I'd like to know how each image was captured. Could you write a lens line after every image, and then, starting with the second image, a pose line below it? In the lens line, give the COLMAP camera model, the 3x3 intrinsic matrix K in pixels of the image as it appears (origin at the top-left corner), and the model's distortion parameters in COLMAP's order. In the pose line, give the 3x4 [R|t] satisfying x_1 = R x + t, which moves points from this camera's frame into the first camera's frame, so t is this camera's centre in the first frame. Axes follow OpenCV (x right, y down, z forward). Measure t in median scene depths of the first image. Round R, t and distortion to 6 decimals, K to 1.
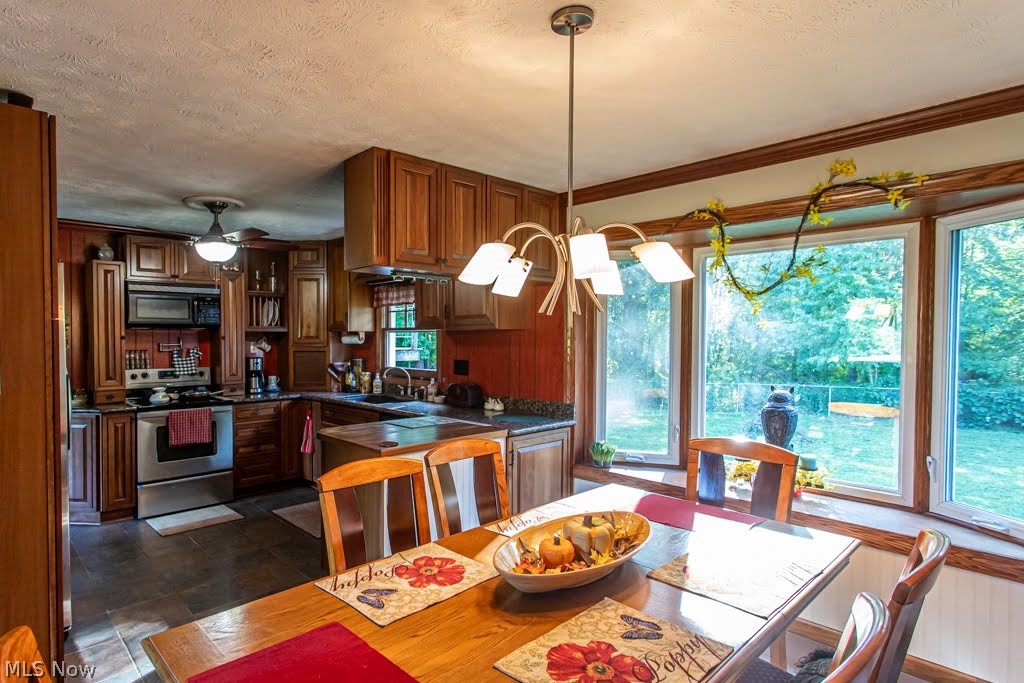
lens RADIAL K [[571.6, 0, 449.2], [0, 571.6, 348.0], [0, 0, 1]] dist [0.000120, 0.000398]
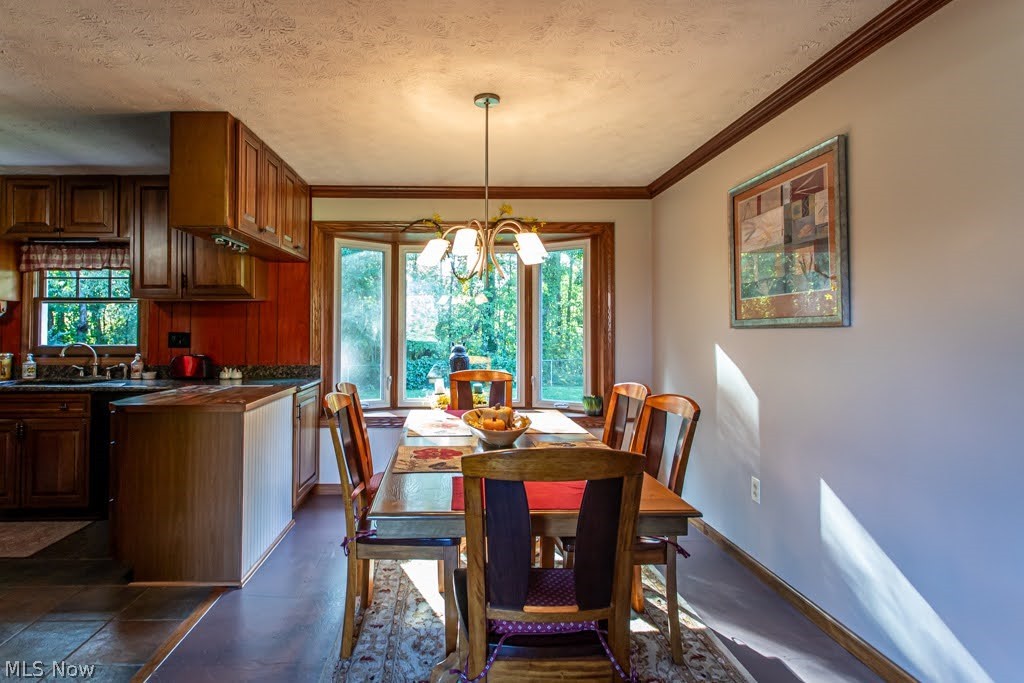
lens RADIAL K [[549.2, 0, 492.5], [0, 549.2, 314.6], [0, 0, 1]] dist [0.016266, 0.000121]
pose [[0.620840, 0.017107, 0.783751, -0.346050], [0.021354, 0.999022, -0.038721, 0.035158], [-0.783647, 0.040776, 0.619867, 0.012742]]
